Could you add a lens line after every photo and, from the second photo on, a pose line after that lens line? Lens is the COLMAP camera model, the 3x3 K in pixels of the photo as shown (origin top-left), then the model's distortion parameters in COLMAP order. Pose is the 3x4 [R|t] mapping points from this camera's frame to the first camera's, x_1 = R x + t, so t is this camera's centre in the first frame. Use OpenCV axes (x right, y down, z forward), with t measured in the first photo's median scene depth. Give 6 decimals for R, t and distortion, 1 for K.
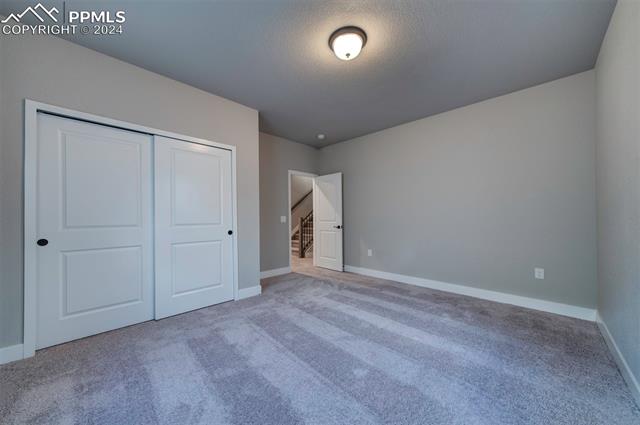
lens RADIAL K [[224.7, 0, 309.9], [0, 224.7, 213.6], [0, 0, 1]] dist [0.000064, 0.000039]
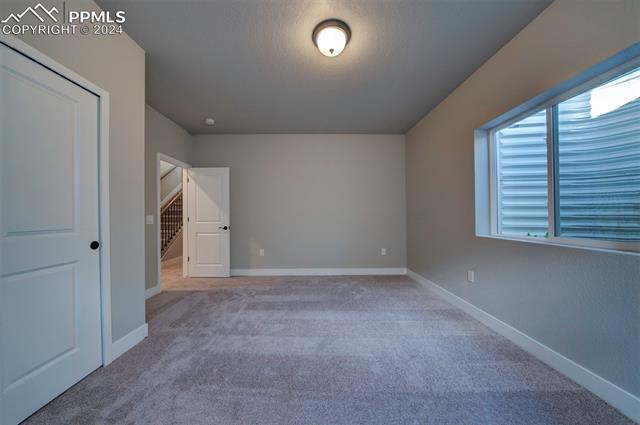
lens RADIAL K [[205.9, 0, 318.8], [0, 205.9, 214.7], [0, 0, 1]] dist [-0.004995, 0.000020]
pose [[0.707491, 0.006193, 0.706695, -0.286612], [-0.011441, 0.999931, 0.002691, -0.000277], [-0.706630, -0.009989, 0.707513, 0.236923]]
